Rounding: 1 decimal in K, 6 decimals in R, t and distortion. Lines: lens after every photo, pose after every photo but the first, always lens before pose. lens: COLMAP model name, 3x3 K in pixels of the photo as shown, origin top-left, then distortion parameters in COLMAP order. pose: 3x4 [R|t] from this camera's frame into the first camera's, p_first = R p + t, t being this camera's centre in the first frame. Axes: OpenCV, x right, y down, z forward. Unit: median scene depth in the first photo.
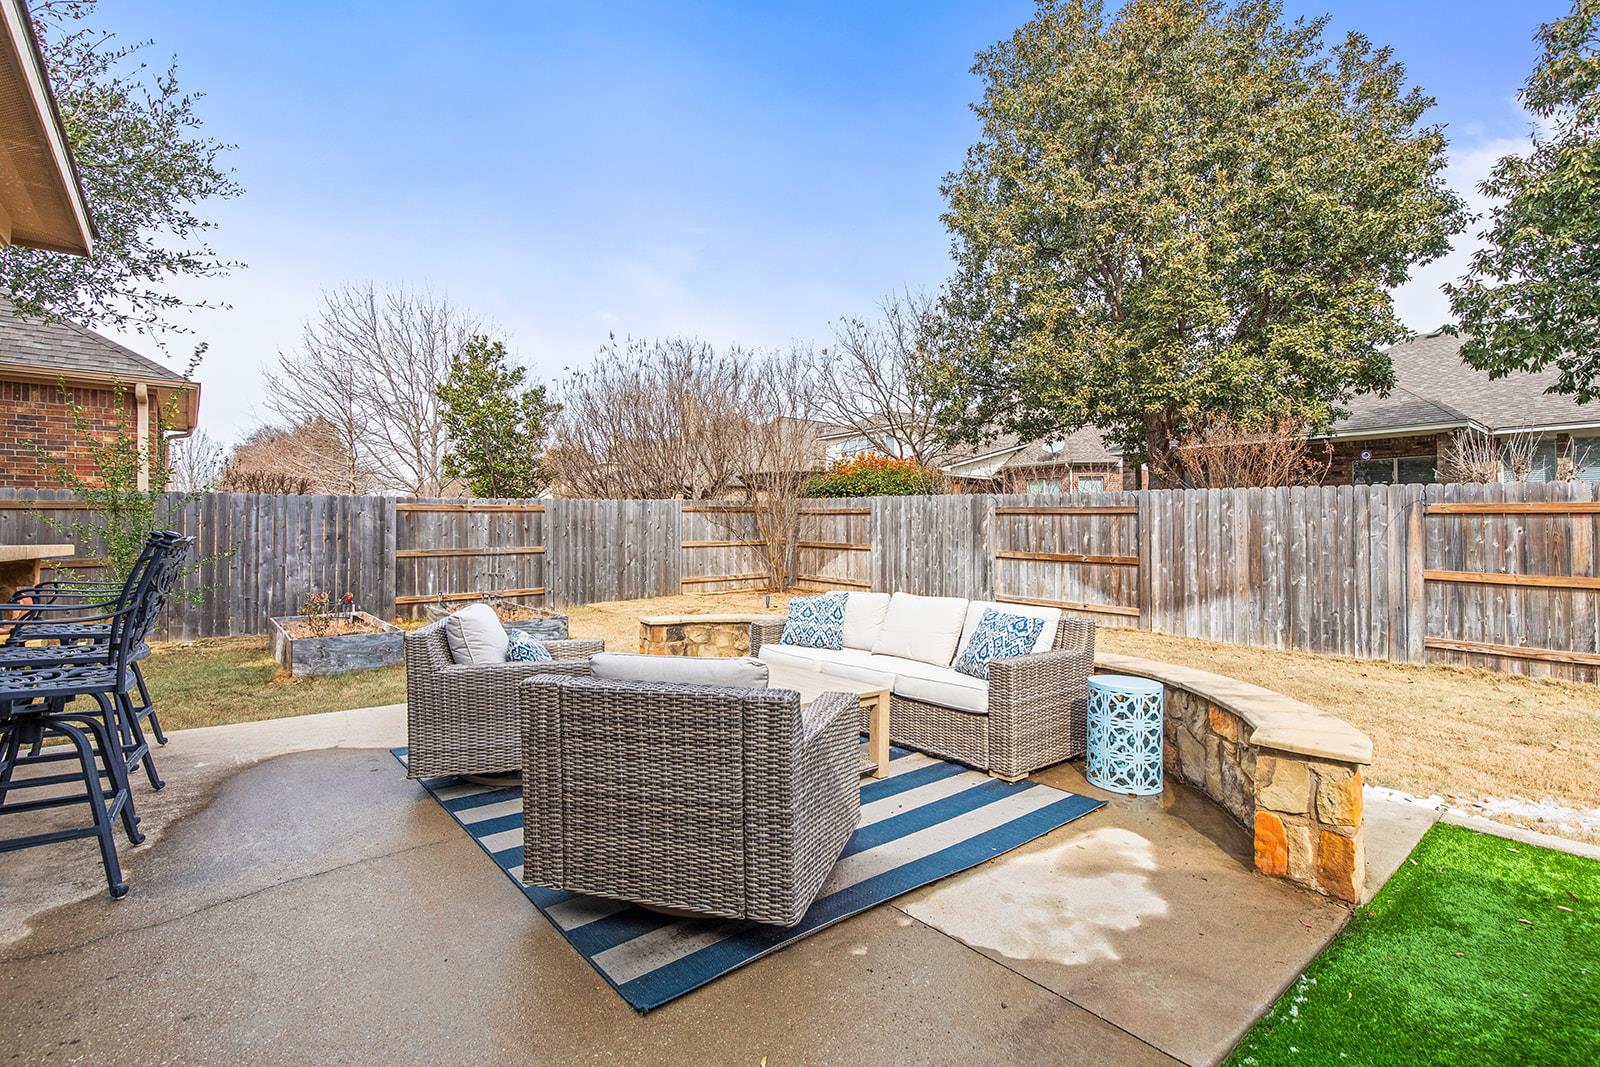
lens RADIAL K [[751.6, 0, 803.0], [0, 751.6, 519.4], [0, 0, 1]] dist [0.008370, -0.000778]
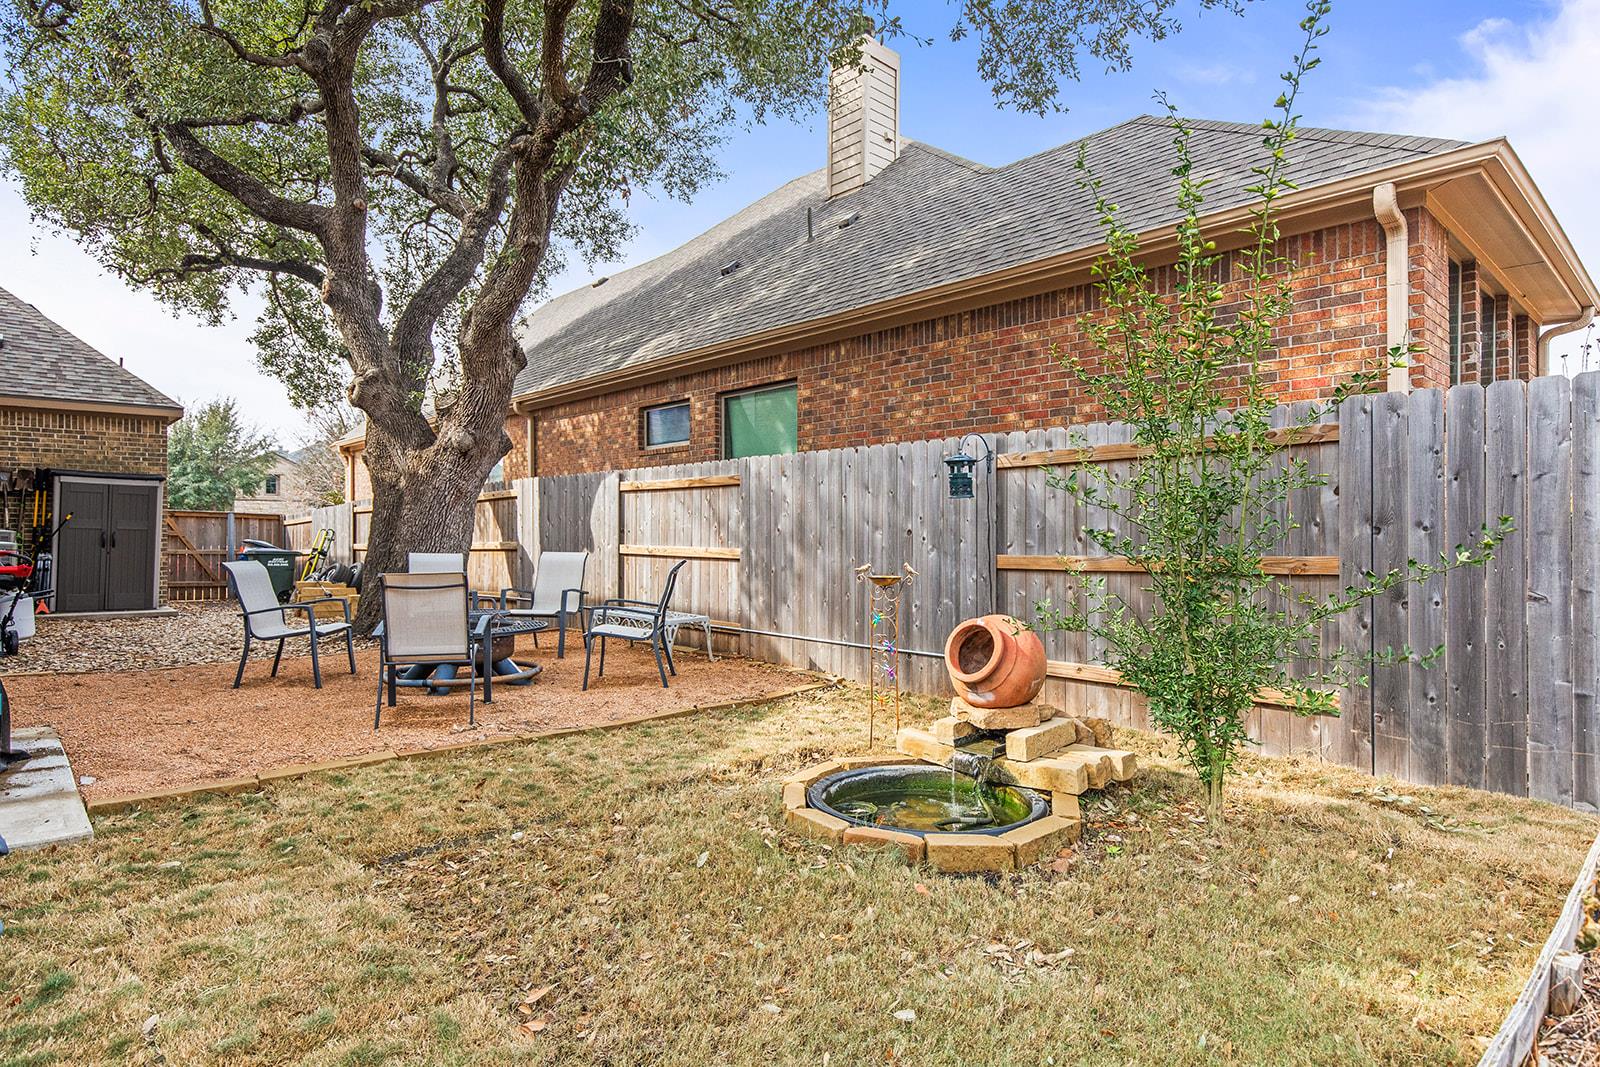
lens RADIAL K [[863.5, 0, 800.0], [0, 863.5, 533.5], [0, 0, 1]] dist [-0.041448, -0.000222]
pose [[0.041217, -0.005715, -0.999134, -0.391059], [0.011385, 0.999921, -0.005250, 0.034106], [0.999085, -0.011159, 0.041279, 0.643467]]
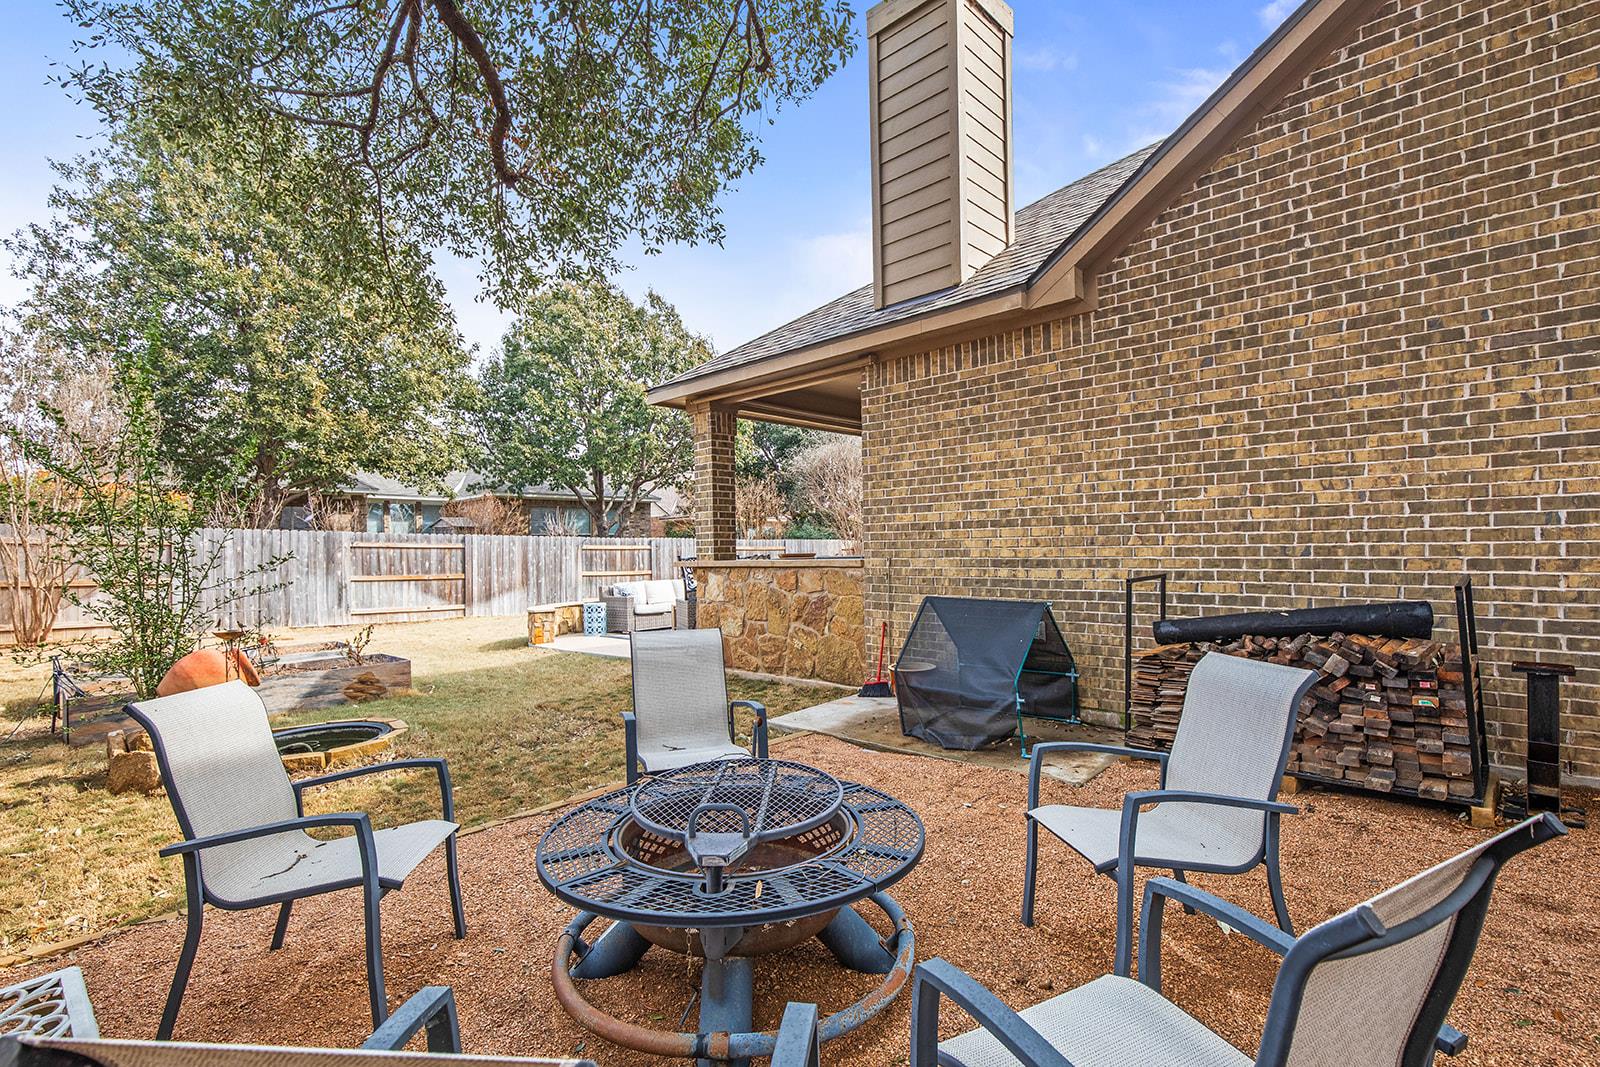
lens RADIAL K [[747.3, 0, 800.0], [0, 747.3, 533.5], [0, 0, 1]] dist [0.004055, -0.000522]
pose [[-0.143085, 0.025982, 0.989369, -1.333041], [0.003566, 0.999662, -0.025737, 0.005419], [-0.989704, -0.000155, -0.143129, 0.491916]]
